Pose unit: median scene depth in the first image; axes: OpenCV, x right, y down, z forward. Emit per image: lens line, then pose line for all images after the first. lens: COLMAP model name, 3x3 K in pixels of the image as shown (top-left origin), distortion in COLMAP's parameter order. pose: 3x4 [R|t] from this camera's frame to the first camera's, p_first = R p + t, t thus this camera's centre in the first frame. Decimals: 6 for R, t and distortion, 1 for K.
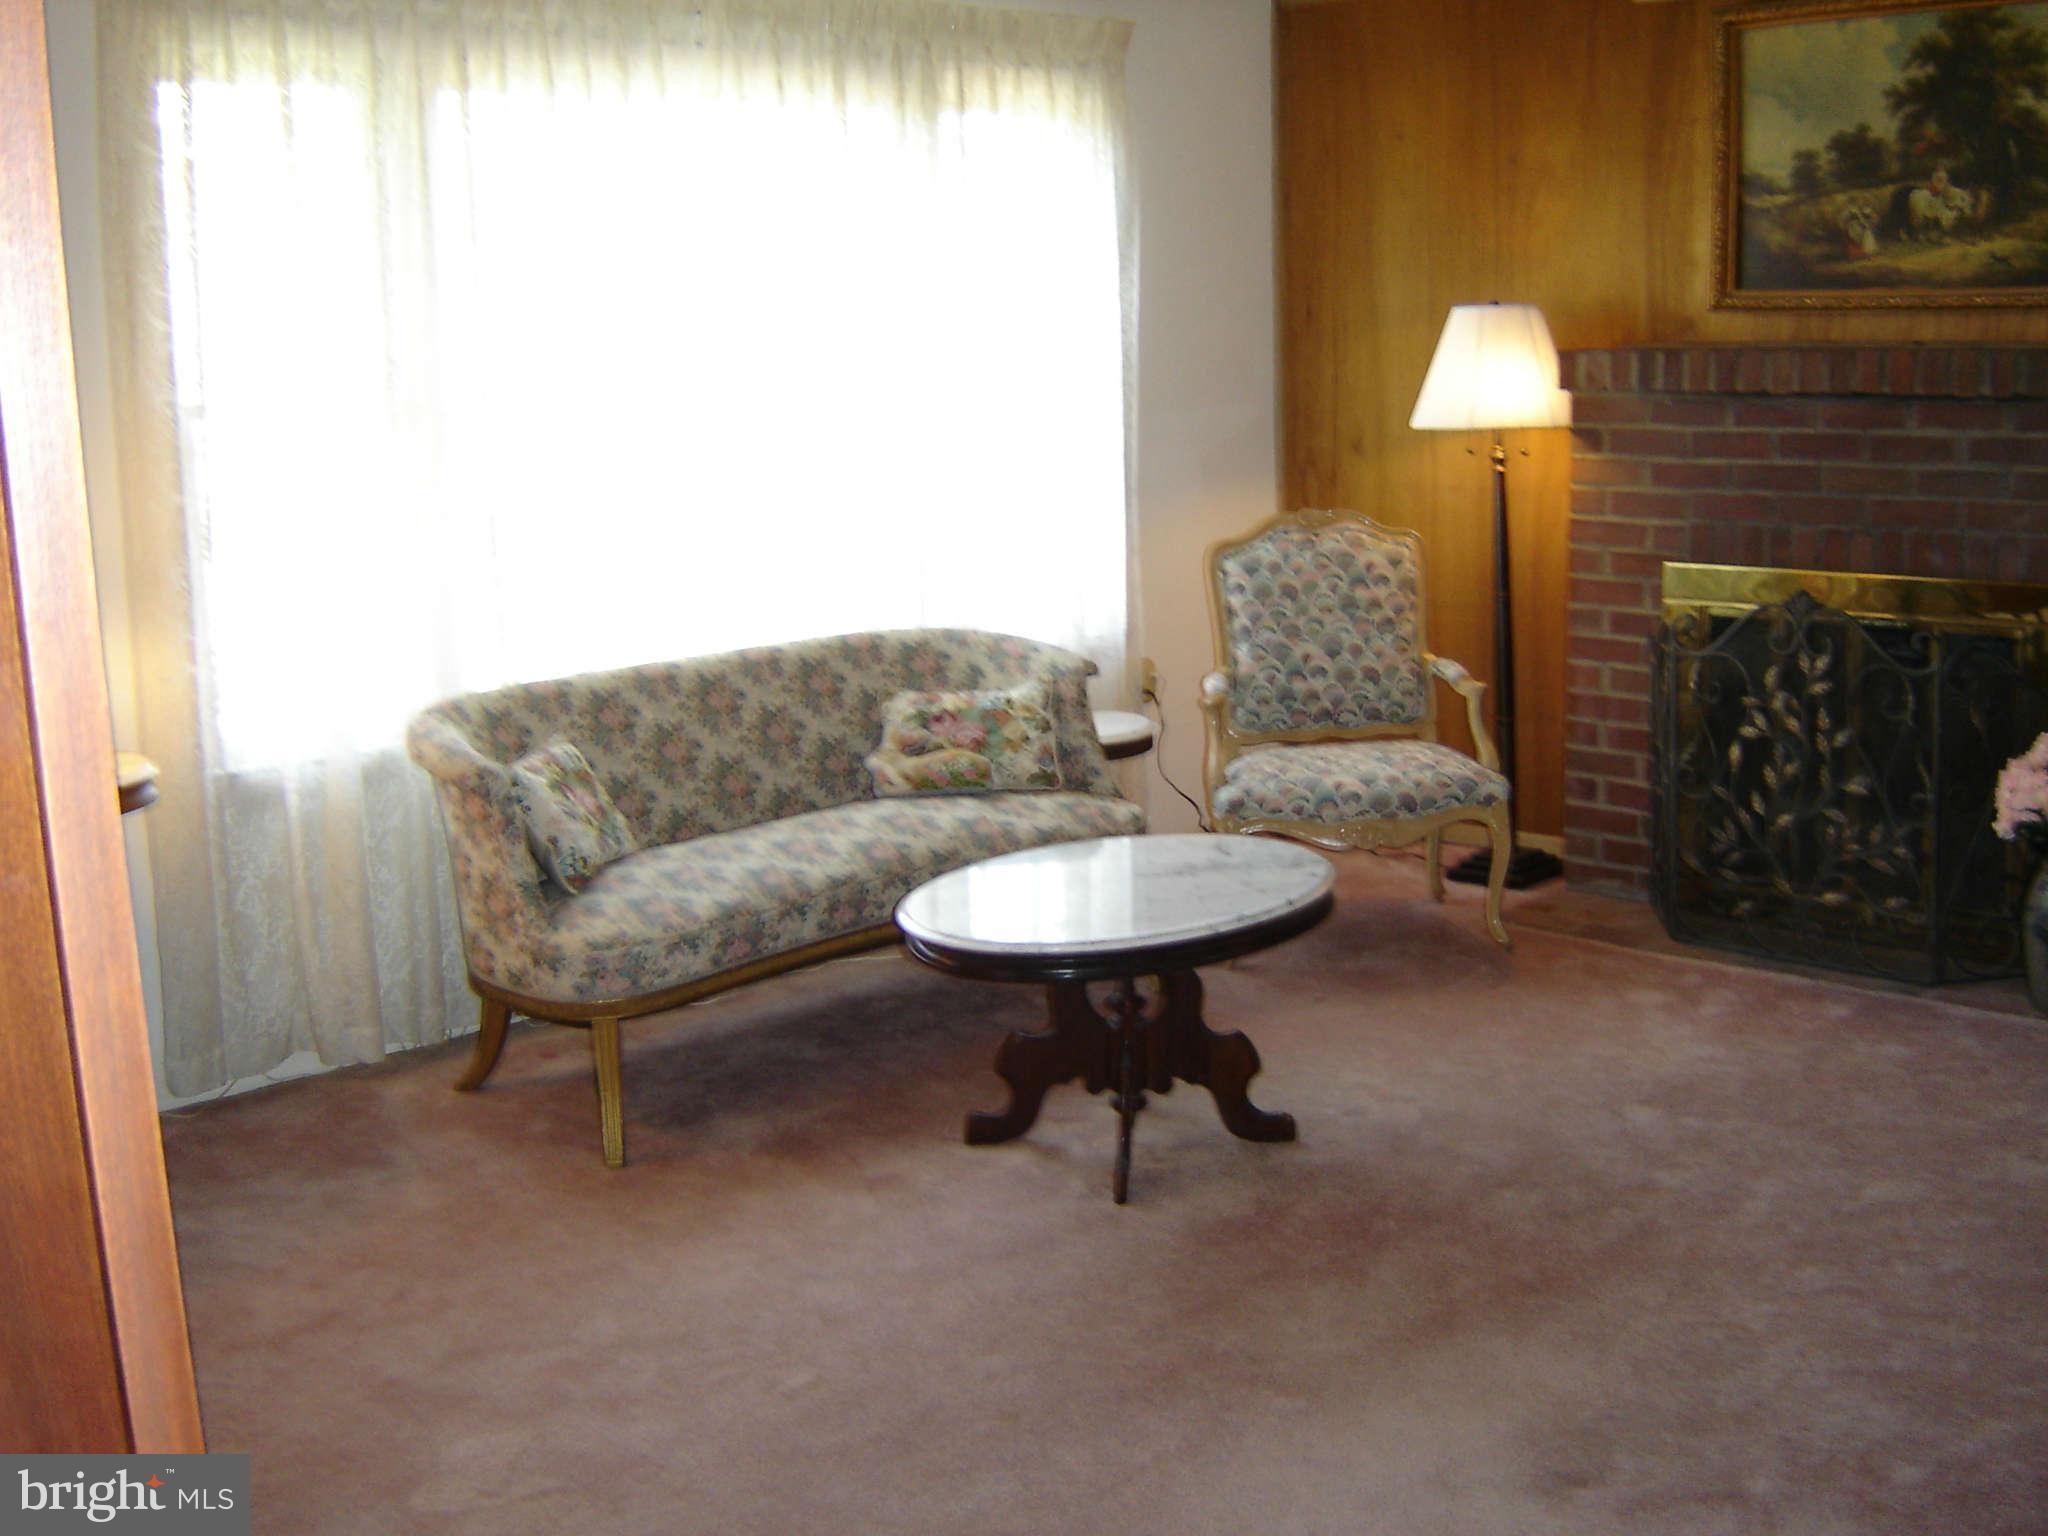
lens RADIAL K [[2331.8, 0, 1024.9], [0, 2331.8, 726.3], [0, 0, 1]] dist [-0.117571, -0.033129]
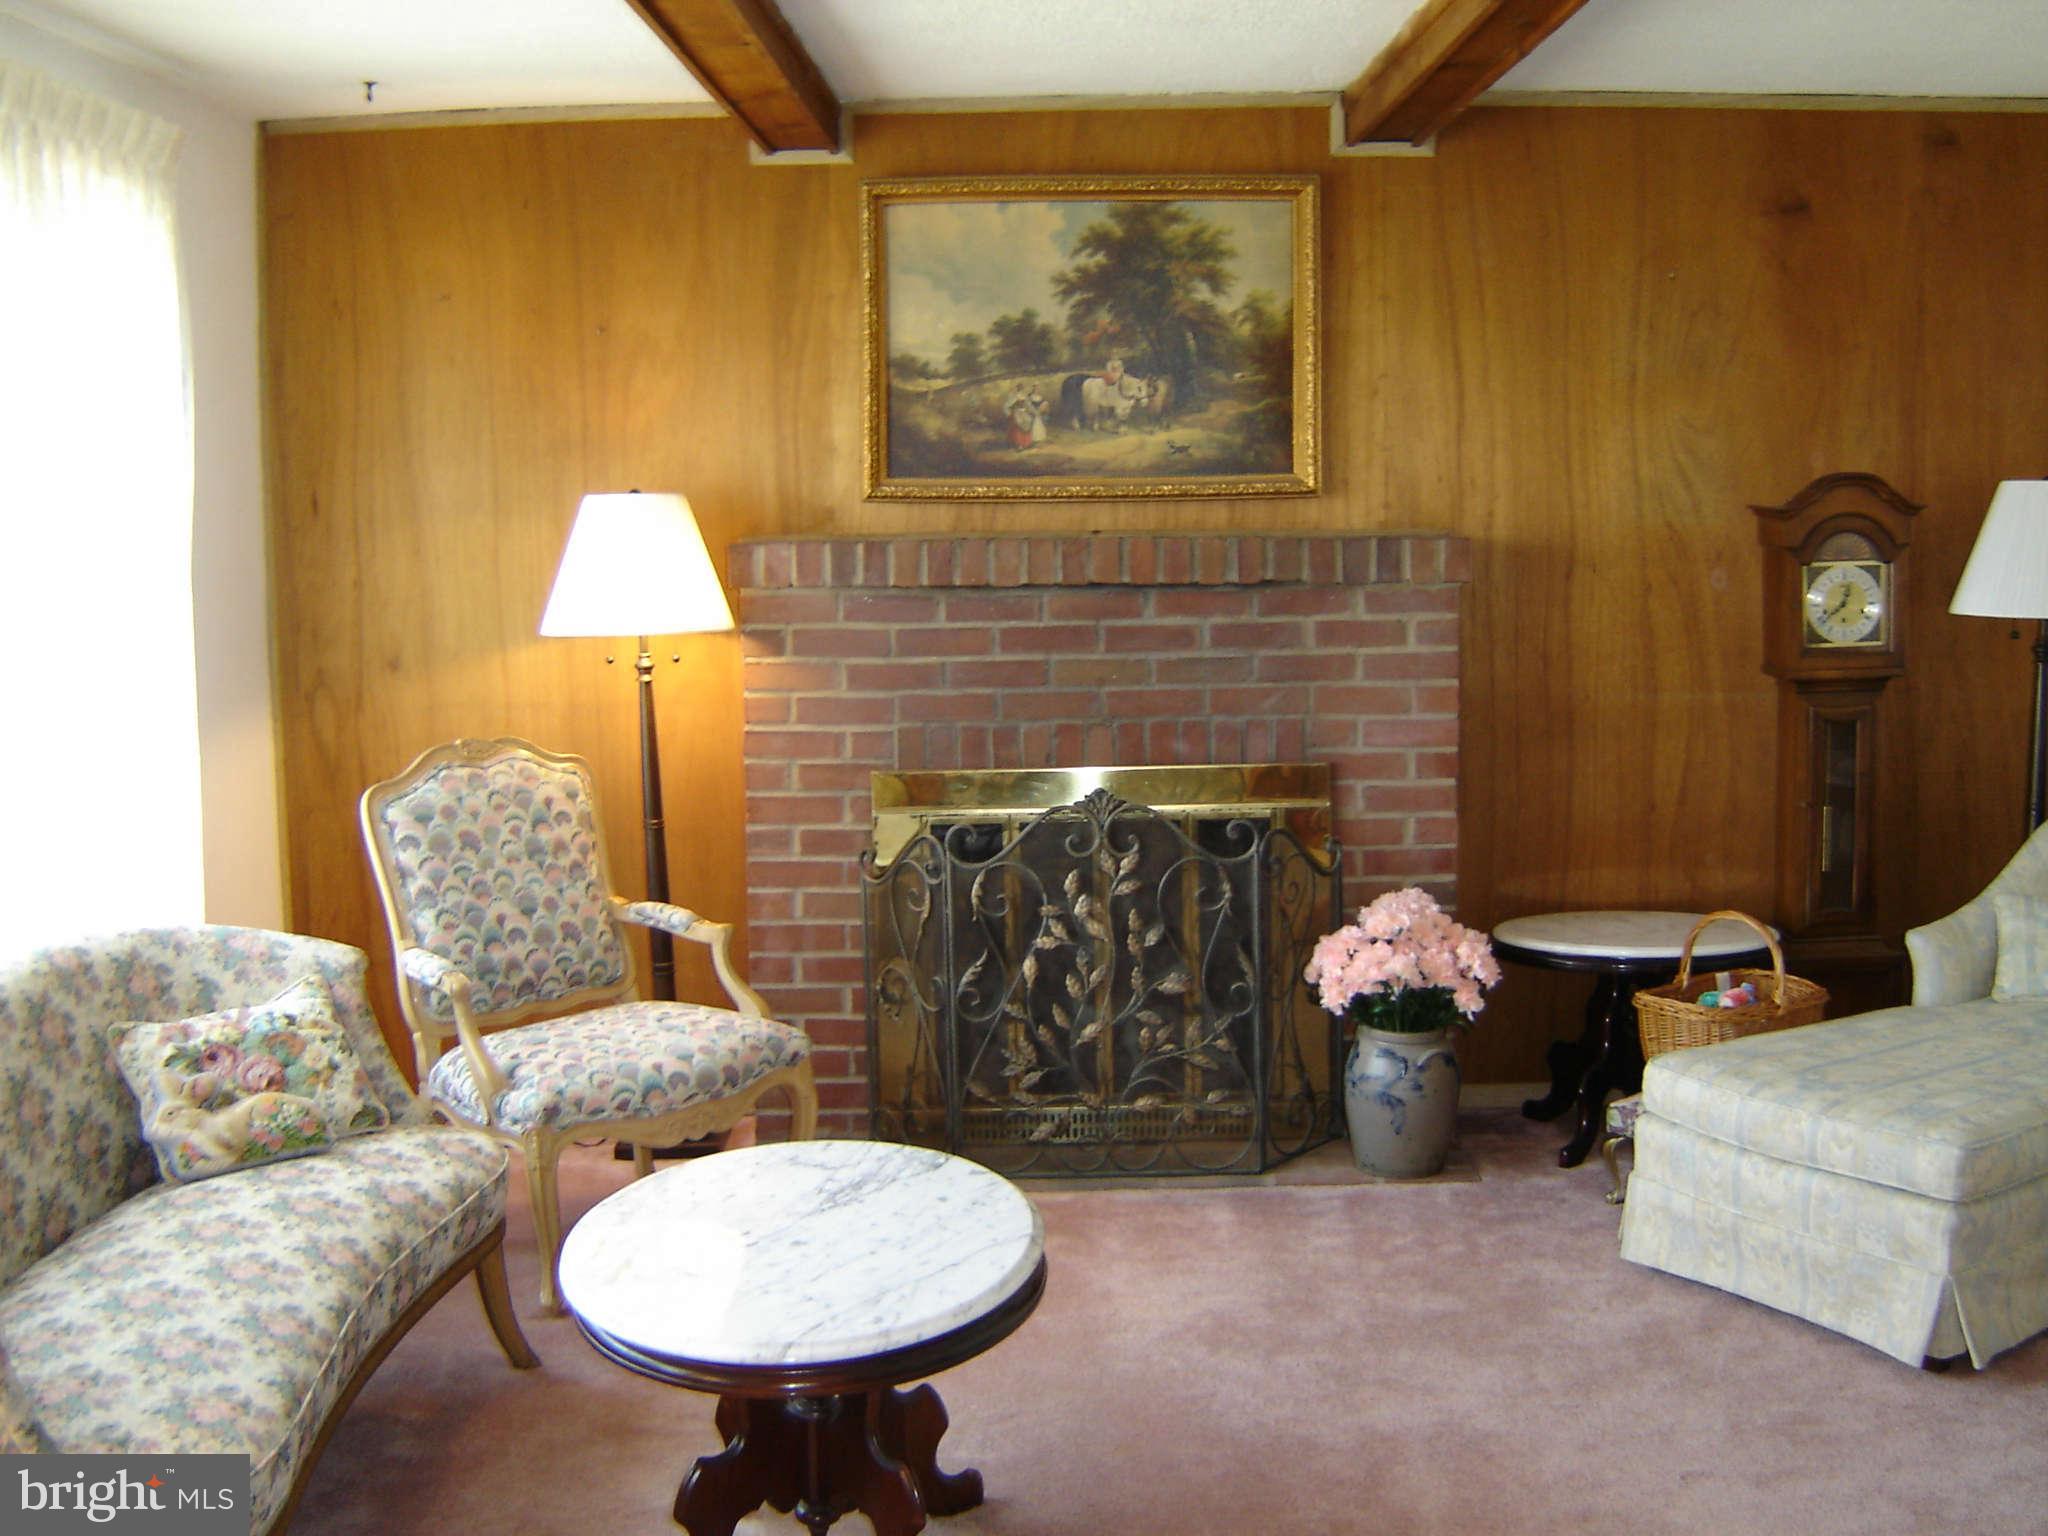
lens RADIAL K [[2331.8, 0, 1024.9], [0, 2331.8, 726.3], [0, 0, 1]] dist [-0.117571, -0.033129]
pose [[0.696257, -0.051074, 0.715973, -0.356035], [0.115359, 0.992461, -0.041385, -0.045422], [-0.708462, 0.111409, 0.696900, 0.321684]]
